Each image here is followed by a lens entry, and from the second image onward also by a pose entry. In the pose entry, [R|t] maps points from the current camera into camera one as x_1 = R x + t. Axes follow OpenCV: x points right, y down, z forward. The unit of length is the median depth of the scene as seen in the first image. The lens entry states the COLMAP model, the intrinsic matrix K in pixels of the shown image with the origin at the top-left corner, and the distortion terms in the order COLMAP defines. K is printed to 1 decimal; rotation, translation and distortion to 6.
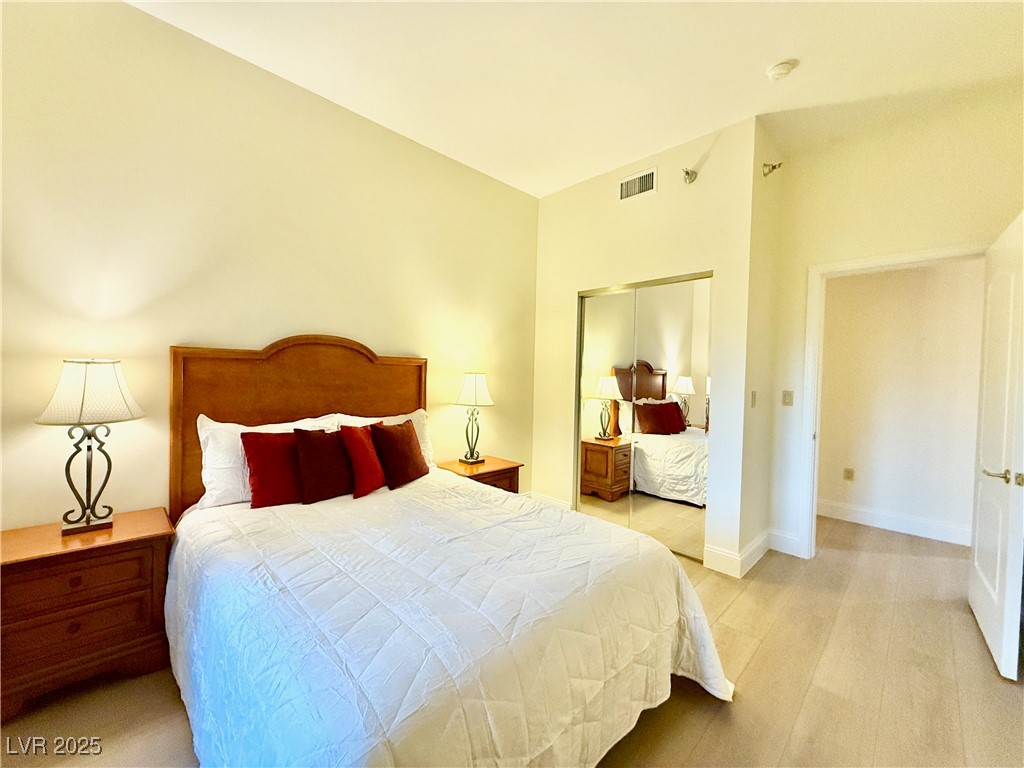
lens RADIAL K [[409.2, 0, 513.5], [0, 409.2, 379.2], [0, 0, 1]] dist [0.000457, -0.000070]
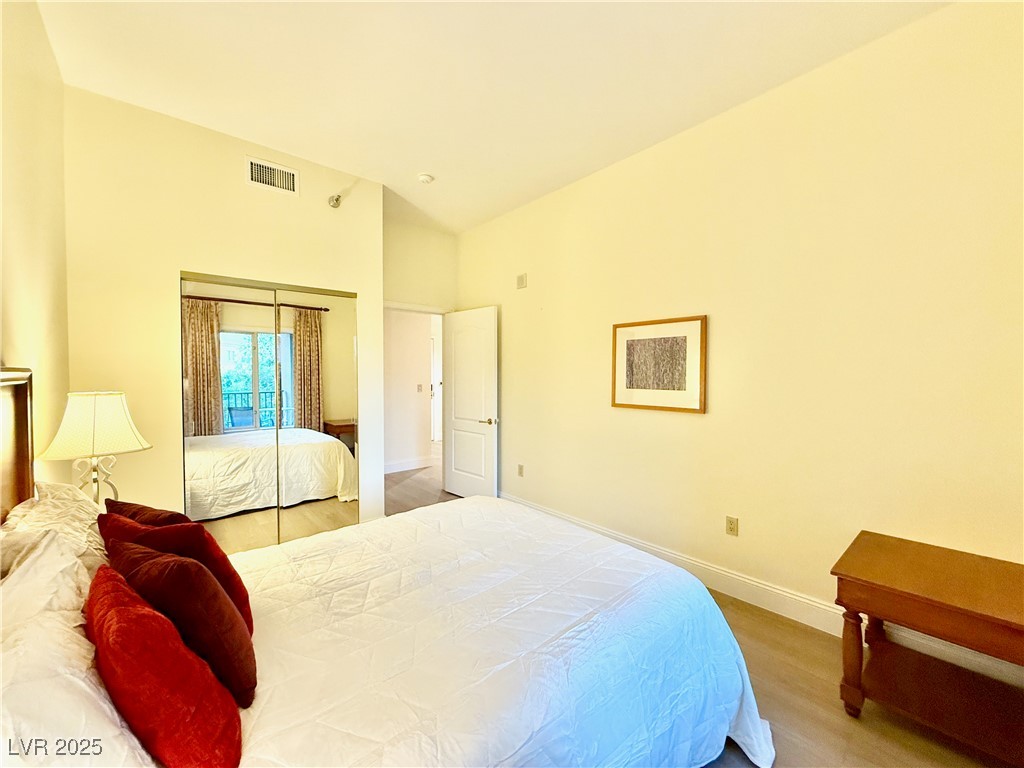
lens RADIAL K [[409.2, 0, 510.9], [0, 409.2, 386.1], [0, 0, 1]] dist [0.000457, -0.000070]
pose [[0.057576, -0.068095, 0.996016, -0.476337], [0.012740, 0.997640, 0.067470, -0.046636], [-0.998260, 0.008805, 0.058308, 0.329549]]
